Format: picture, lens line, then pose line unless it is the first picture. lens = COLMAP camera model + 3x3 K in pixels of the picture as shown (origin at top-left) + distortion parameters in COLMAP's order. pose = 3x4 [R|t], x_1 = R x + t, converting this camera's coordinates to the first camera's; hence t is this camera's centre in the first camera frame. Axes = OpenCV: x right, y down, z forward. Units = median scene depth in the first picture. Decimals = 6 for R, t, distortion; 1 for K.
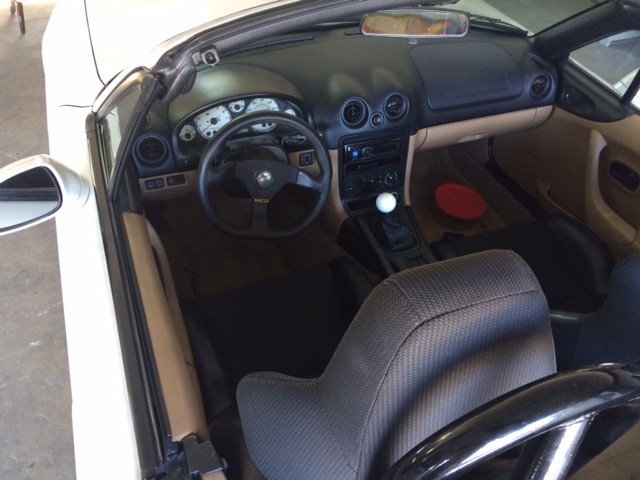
lens RADIAL K [[559.5, 0, 320.0], [0, 559.5, 240.0], [0, 0, 1]] dist [0.068646, -0.102185]
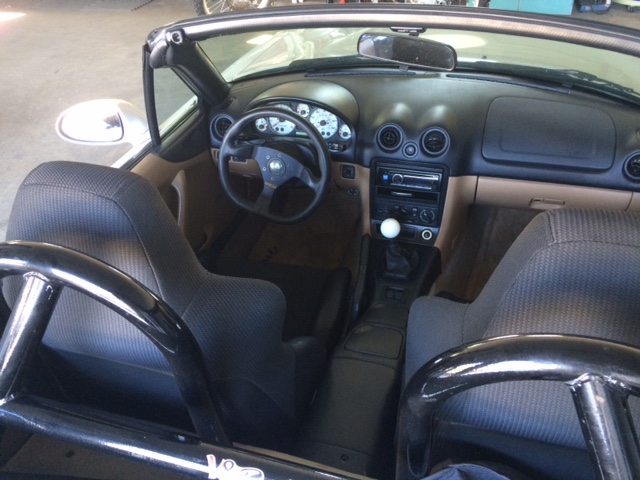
lens RADIAL K [[559.5, 0, 320.0], [0, 559.5, 240.0], [0, 0, 1]] dist [0.068646, -0.102185]
pose [[0.780341, 0.300505, -0.548420, 0.595463], [-0.362276, 0.932059, -0.004762, 0.003488], [0.509728, 0.202395, 0.836190, 0.096241]]
